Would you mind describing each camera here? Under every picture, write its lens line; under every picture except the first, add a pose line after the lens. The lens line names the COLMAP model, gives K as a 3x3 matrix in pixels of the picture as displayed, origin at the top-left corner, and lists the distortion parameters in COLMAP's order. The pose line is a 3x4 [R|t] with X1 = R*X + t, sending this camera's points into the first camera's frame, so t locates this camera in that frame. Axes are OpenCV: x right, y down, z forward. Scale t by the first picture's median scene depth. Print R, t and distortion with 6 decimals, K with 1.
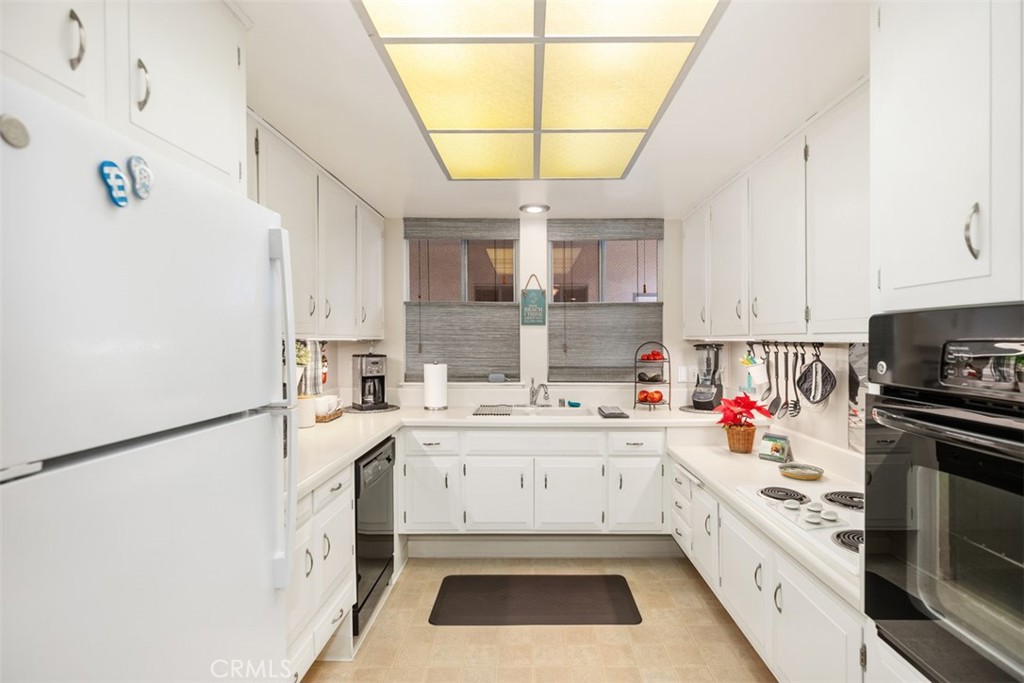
lens RADIAL K [[500.4, 0, 545.6], [0, 500.4, 335.3], [0, 0, 1]] dist [-0.002199, -0.000228]
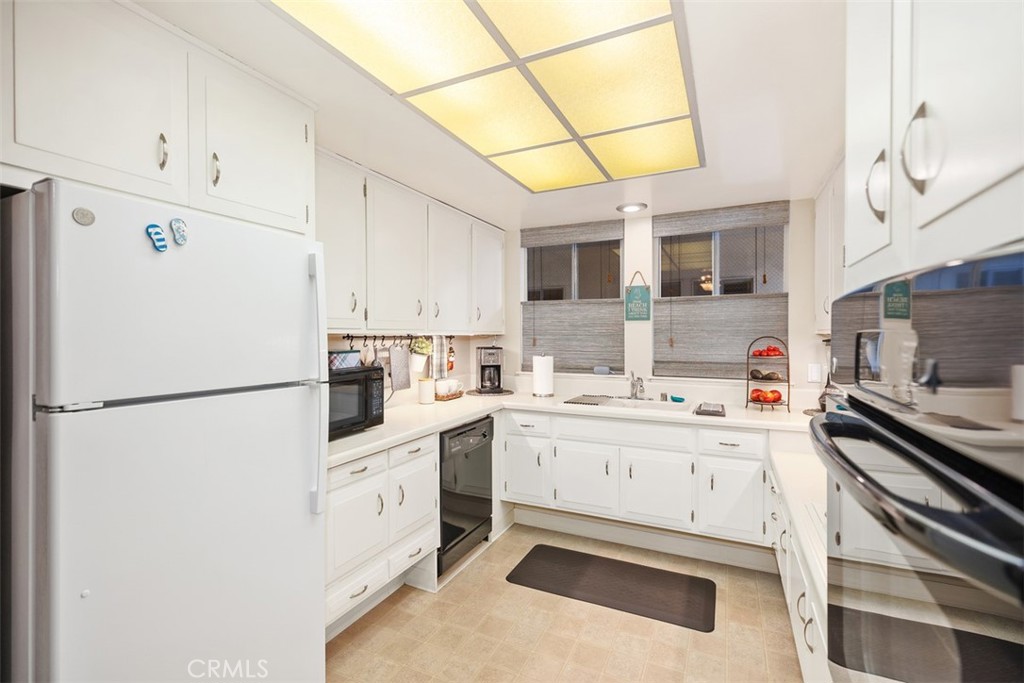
lens RADIAL K [[457.9, 0, 493.4], [0, 457.9, 330.5], [0, 0, 1]] dist [0.005635, -0.001250]
pose [[0.896899, -0.006062, -0.442193, 0.180951], [0.005423, 0.999982, -0.002708, 0.002604], [0.442202, 0.000031, 0.896916, 0.030716]]
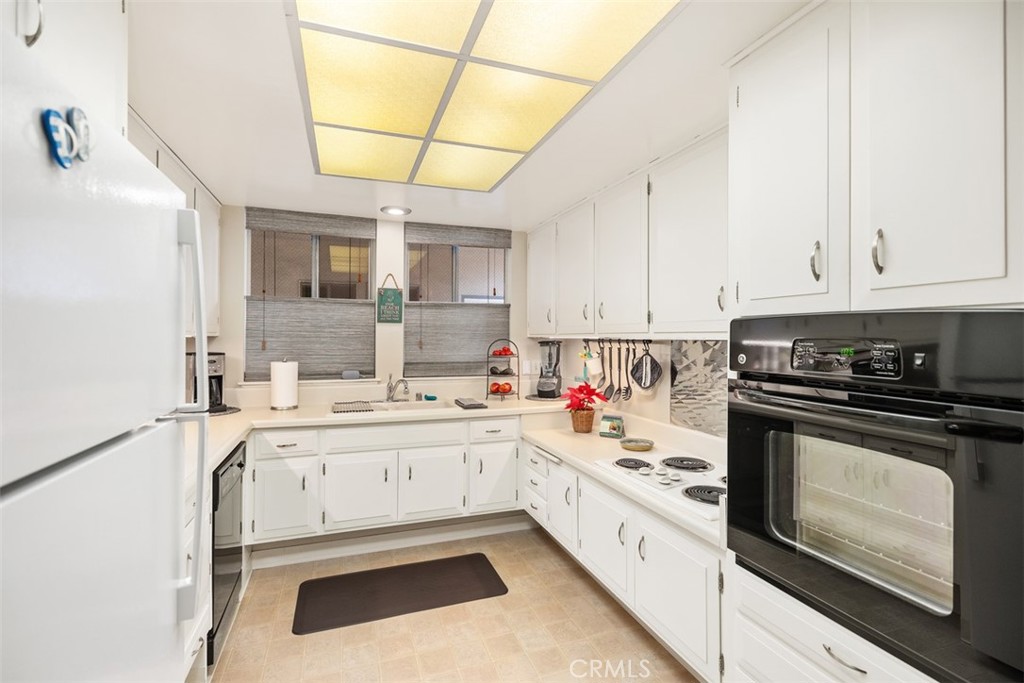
lens RADIAL K [[457.9, 0, 532.7], [0, 457.9, 326.7], [0, 0, 1]] dist [0.005635, -0.001250]
pose [[0.941886, 0.011244, 0.335746, -0.090995], [-0.006517, 0.999863, -0.015203, 0.000650], [-0.335871, 0.012131, 0.941830, 0.013481]]
